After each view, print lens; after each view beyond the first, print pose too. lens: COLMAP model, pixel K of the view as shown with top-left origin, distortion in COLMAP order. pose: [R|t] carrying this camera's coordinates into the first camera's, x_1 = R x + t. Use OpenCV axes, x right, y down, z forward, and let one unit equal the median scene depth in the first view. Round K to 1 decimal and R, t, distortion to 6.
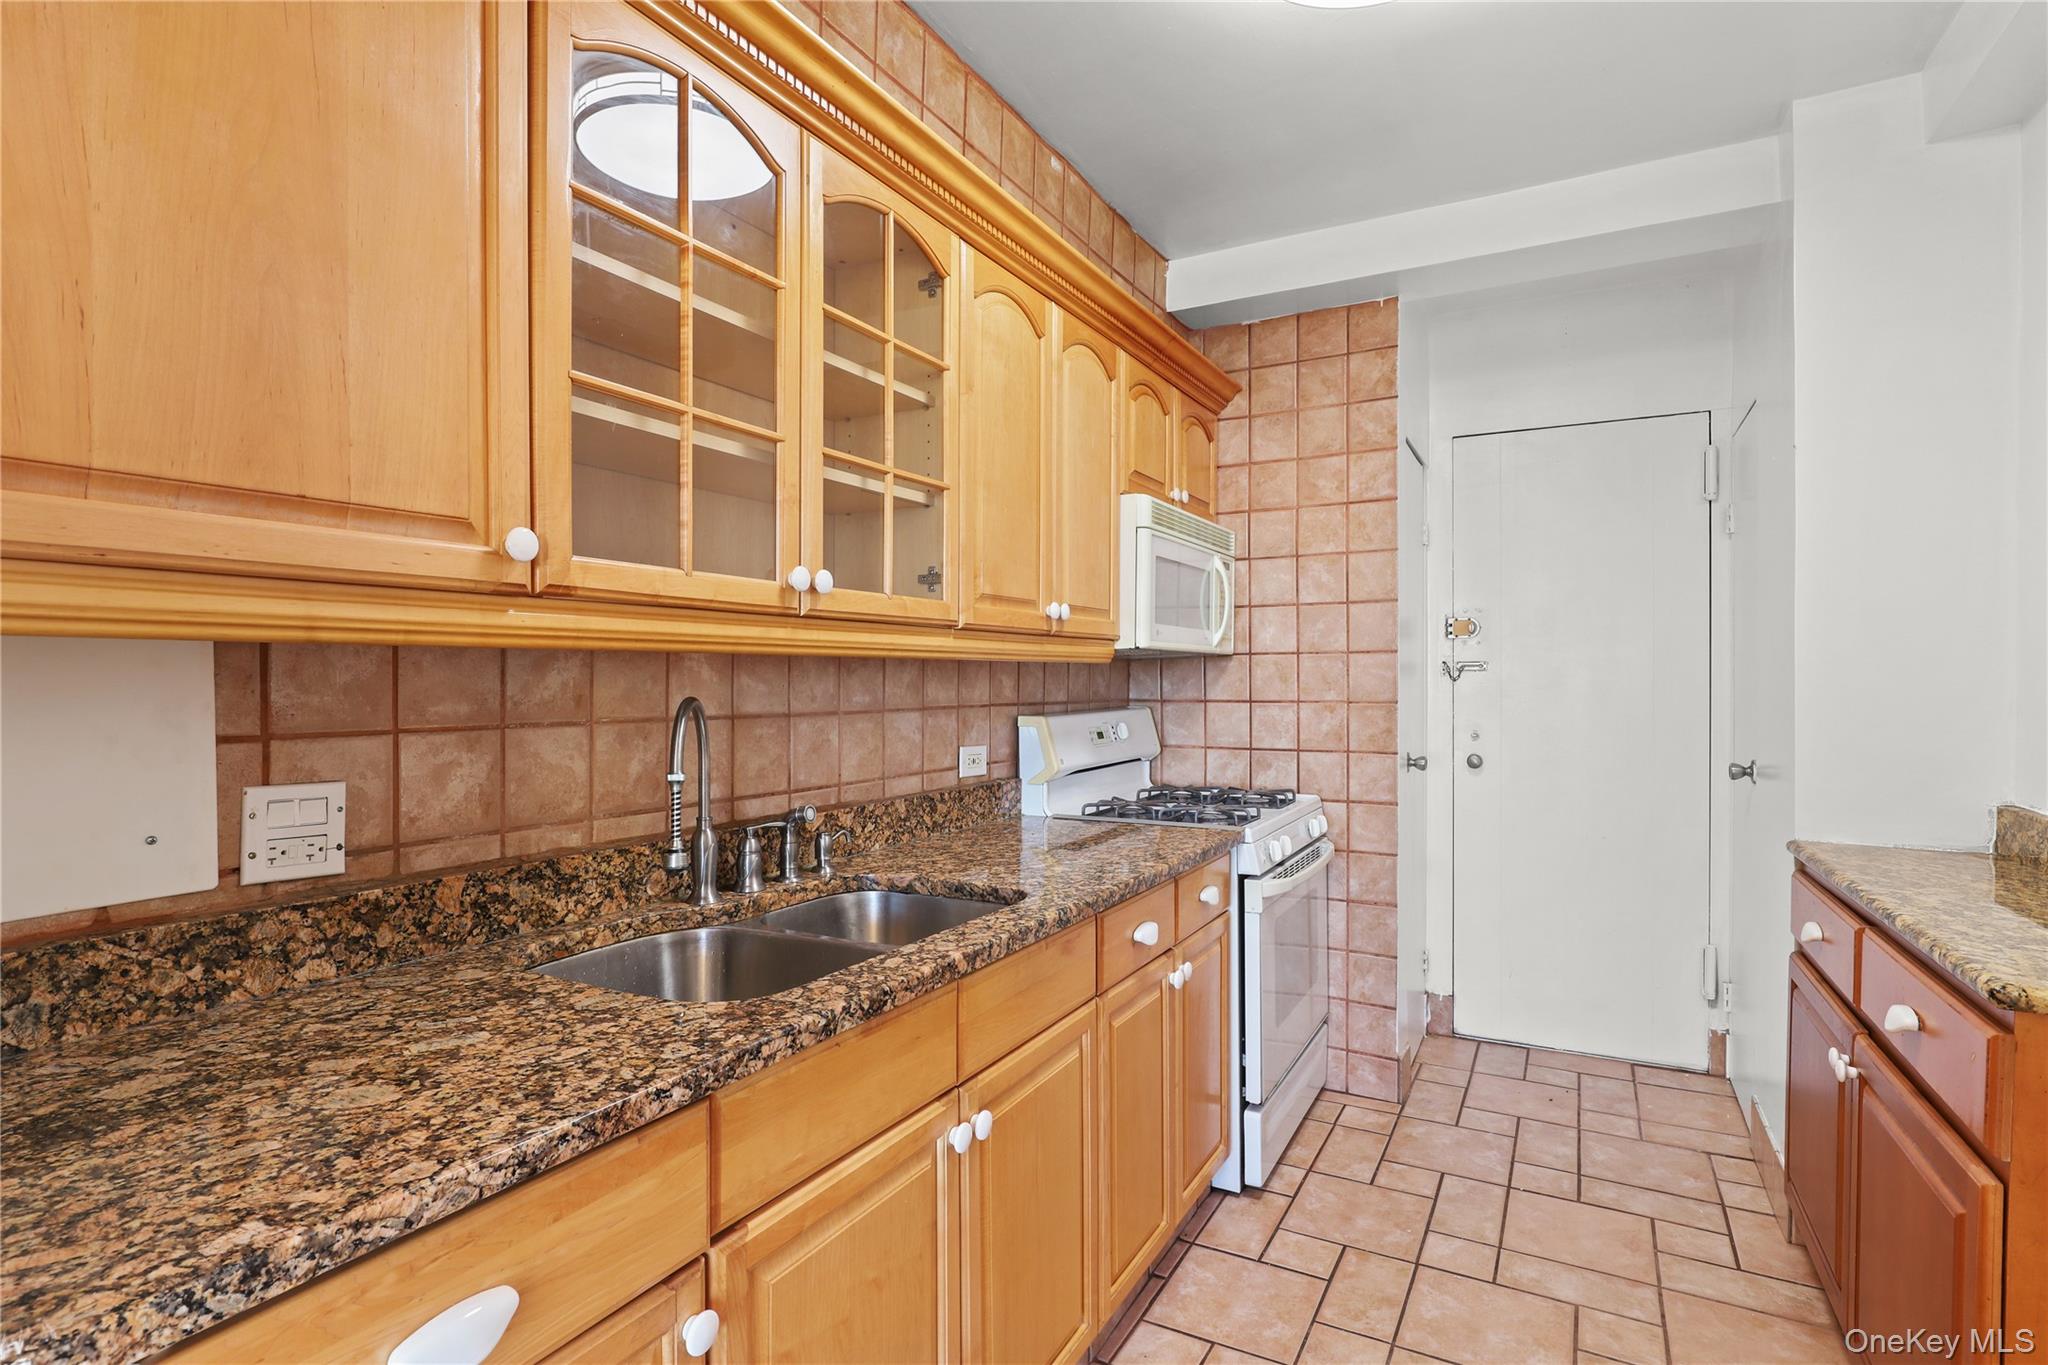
lens RADIAL K [[978.5, 0, 1034.7], [0, 978.5, 674.4], [0, 0, 1]] dist [-0.008787, 0.002611]
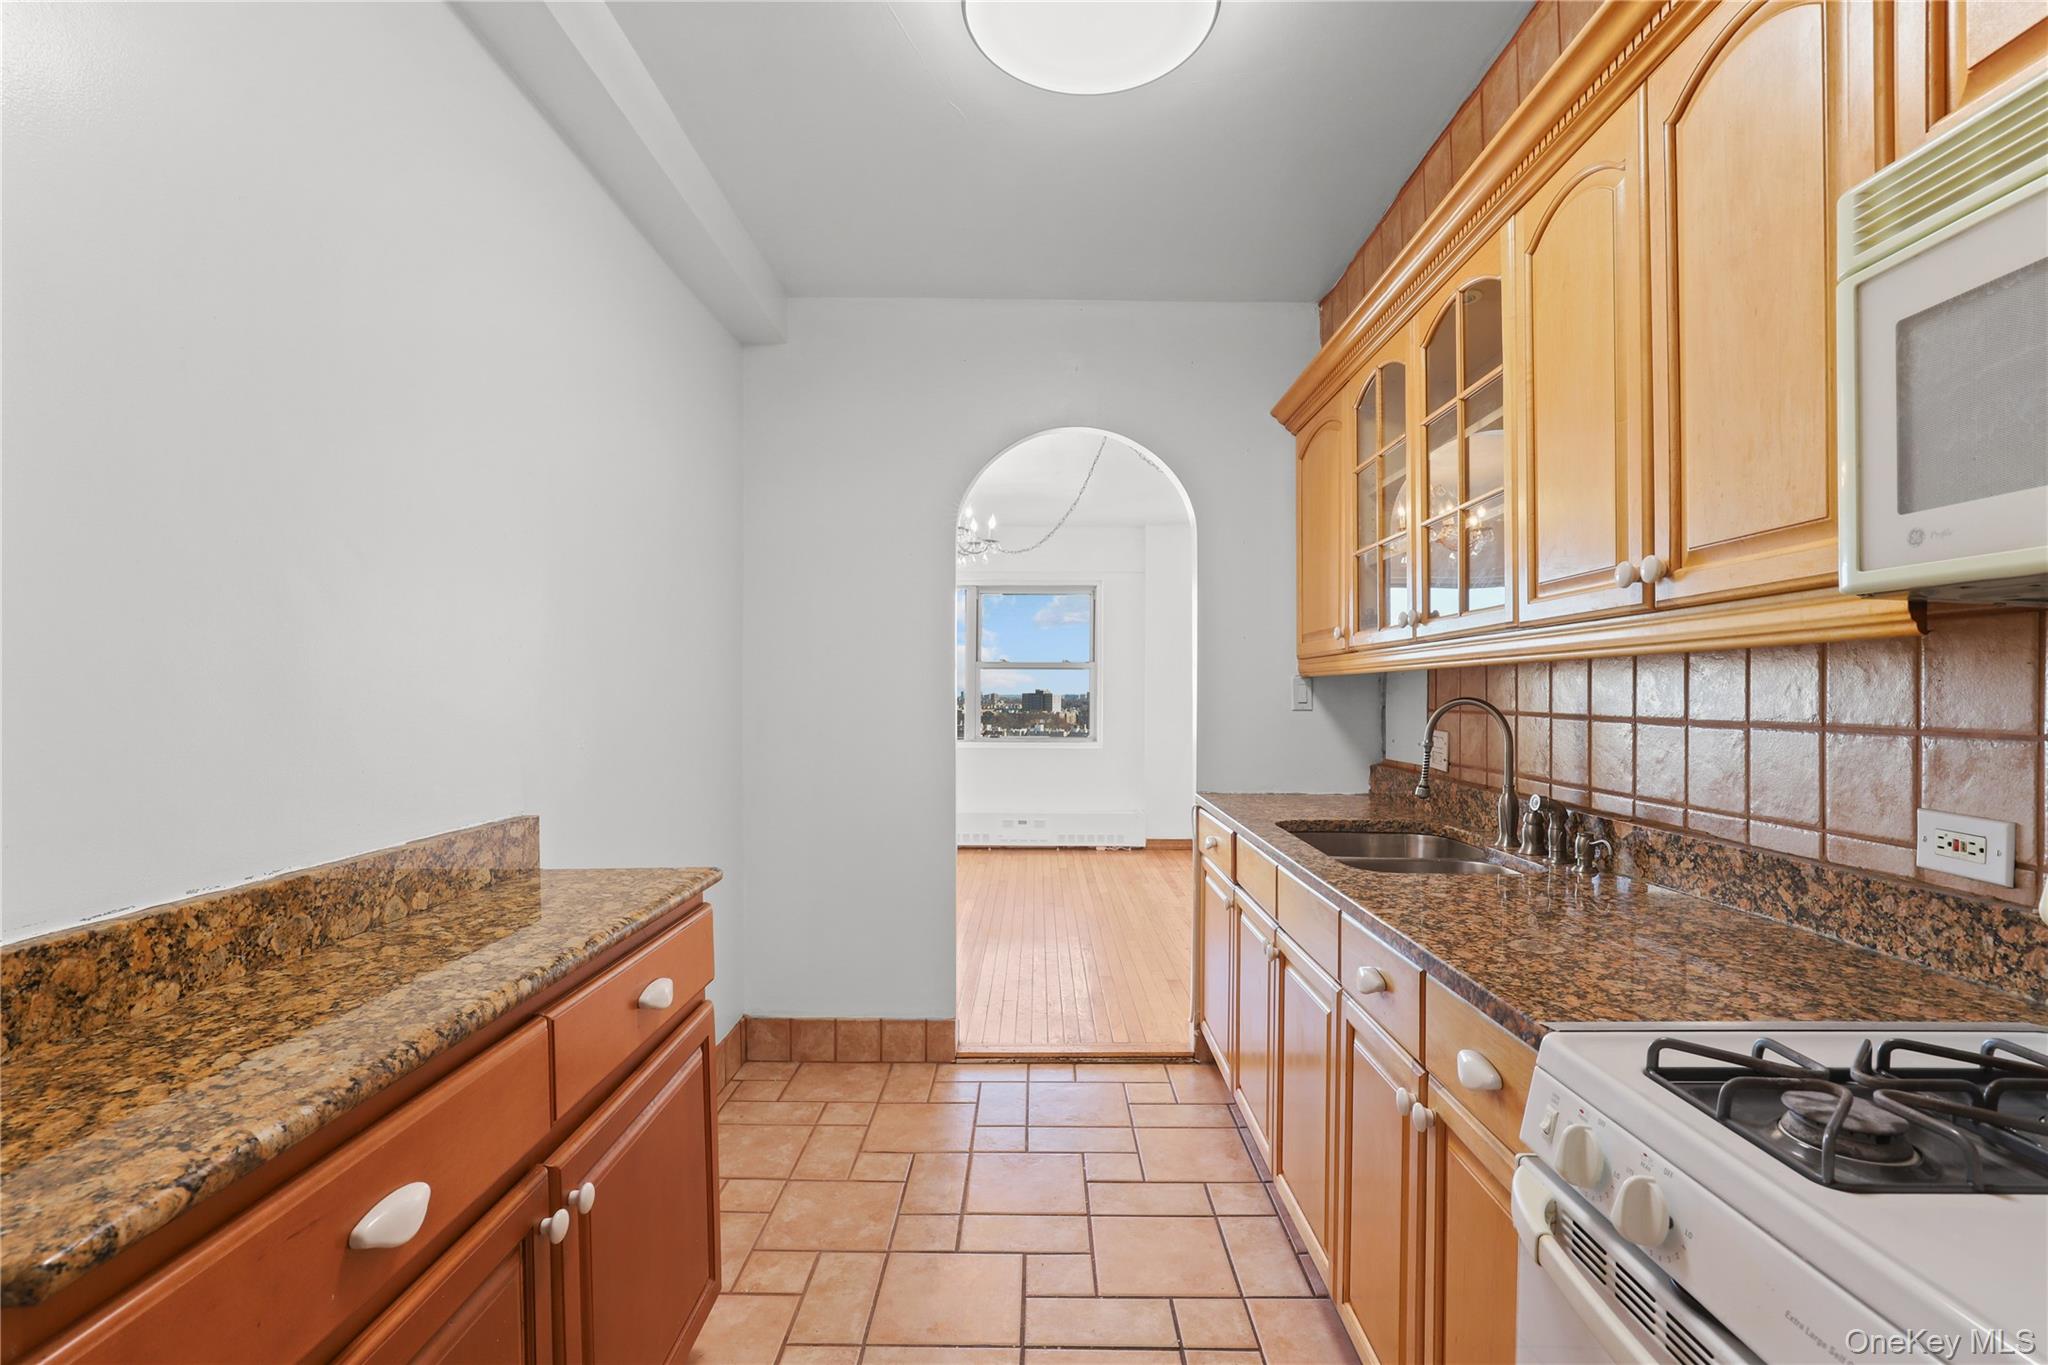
lens RADIAL K [[945.6, 0, 1030.1], [0, 945.6, 686.6], [0, 0, 1]] dist [-0.016047, 0.005945]
pose [[-0.877472, -0.003668, -0.479614, 0.685677], [0.000680, 0.999960, -0.008892, 0.014846], [0.479627, -0.008129, -0.877435, 1.419211]]
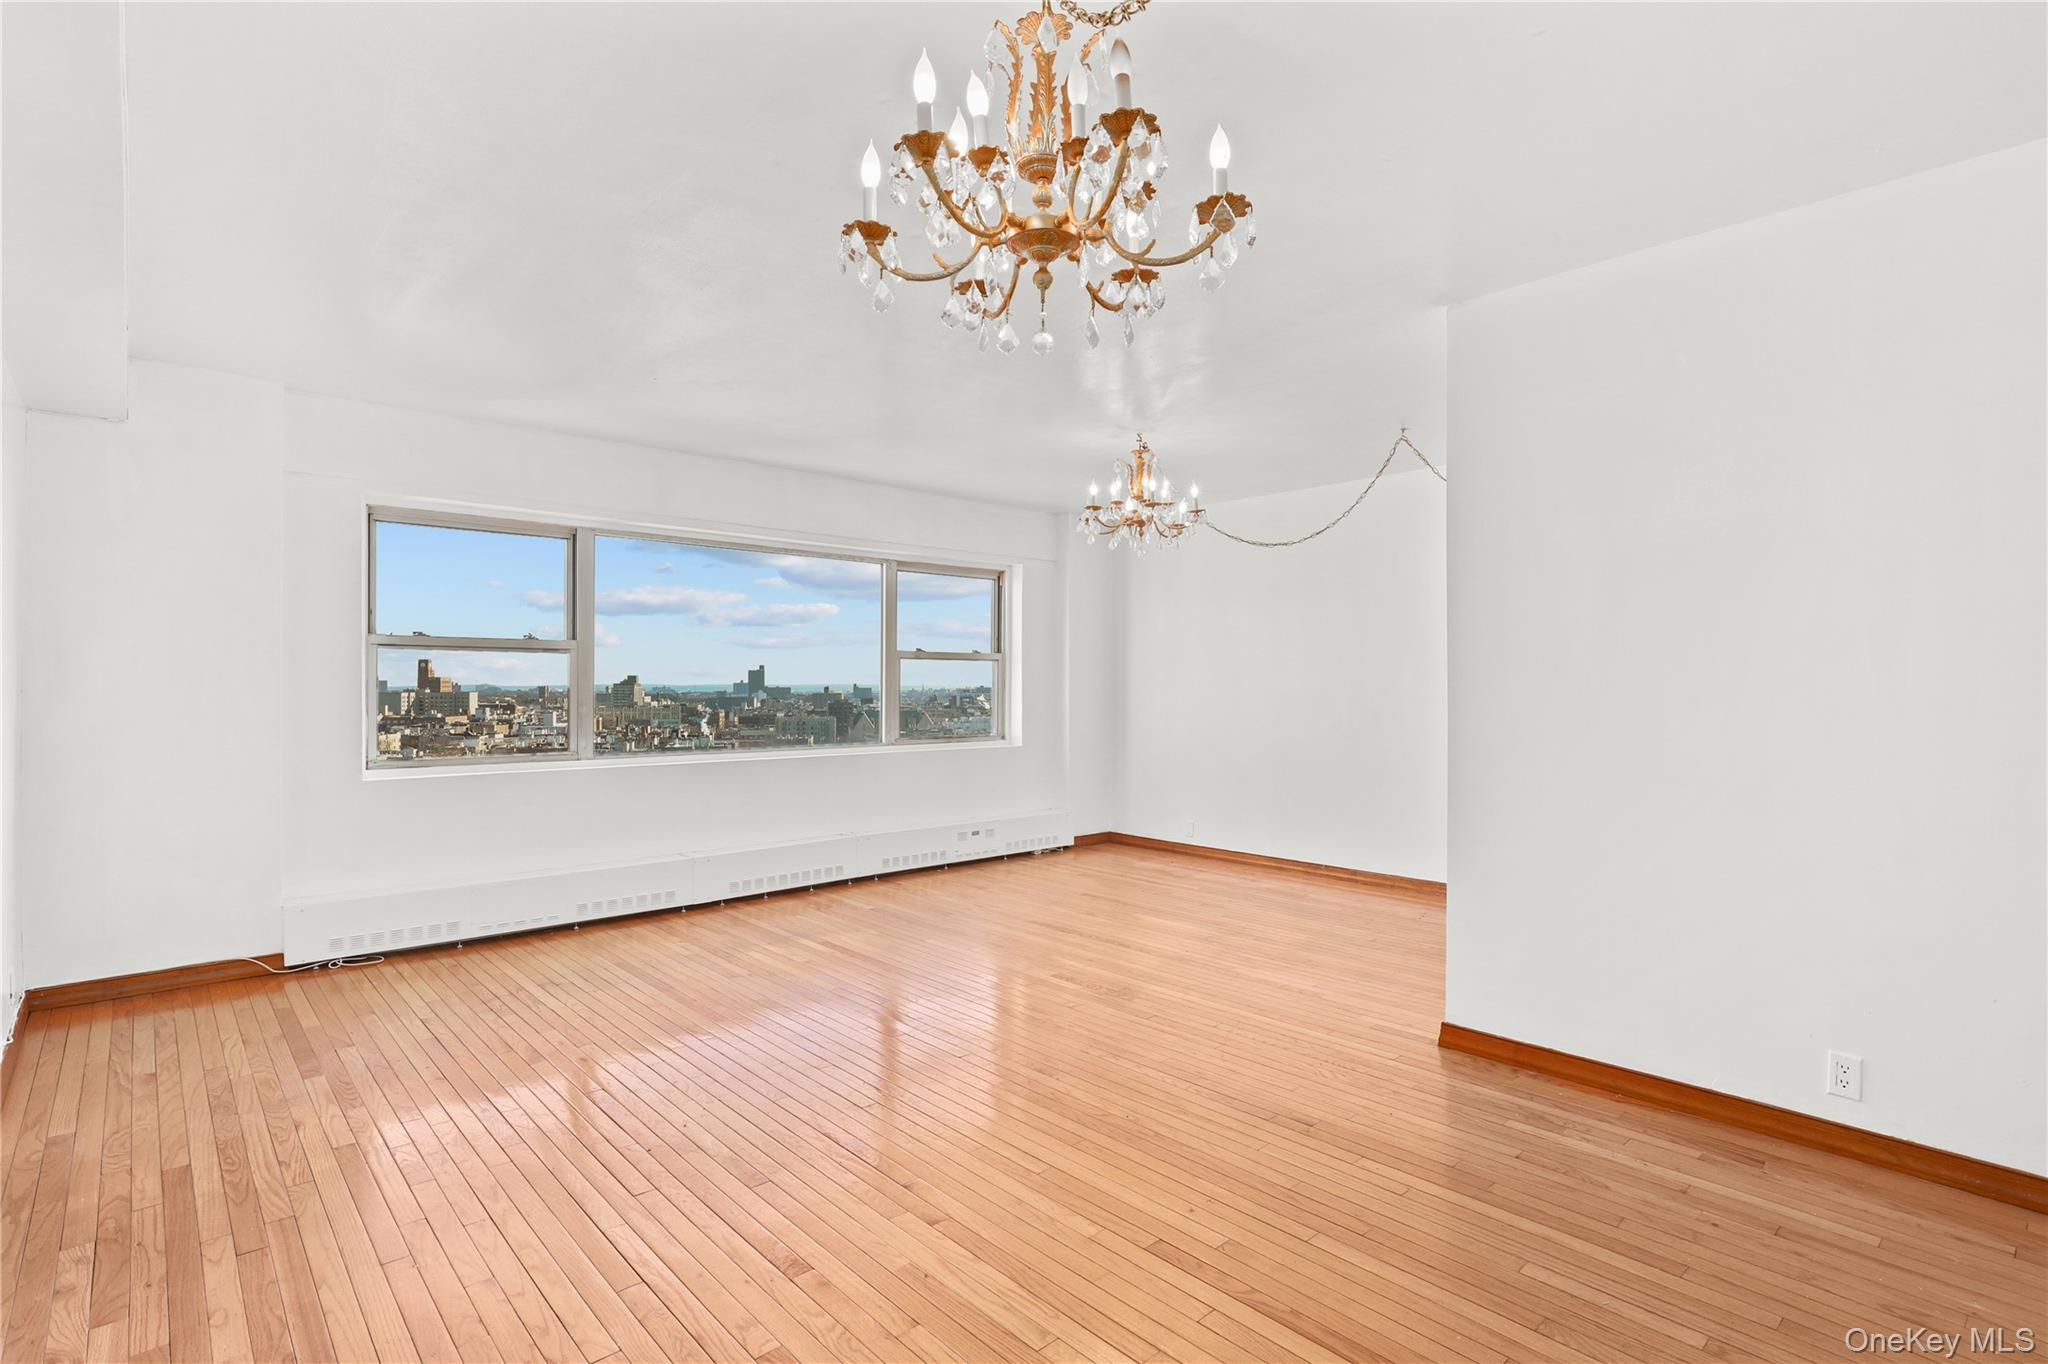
lens RADIAL K [[981.6, 0, 1046.5], [0, 981.6, 686.8], [0, 0, 1]] dist [0.001501, -0.001371]
pose [[-0.305063, 0.001917, -0.952330, 2.046700], [0.000892, 0.999998, 0.001728, -0.004602], [0.952332, -0.000322, -0.305064, -0.440318]]
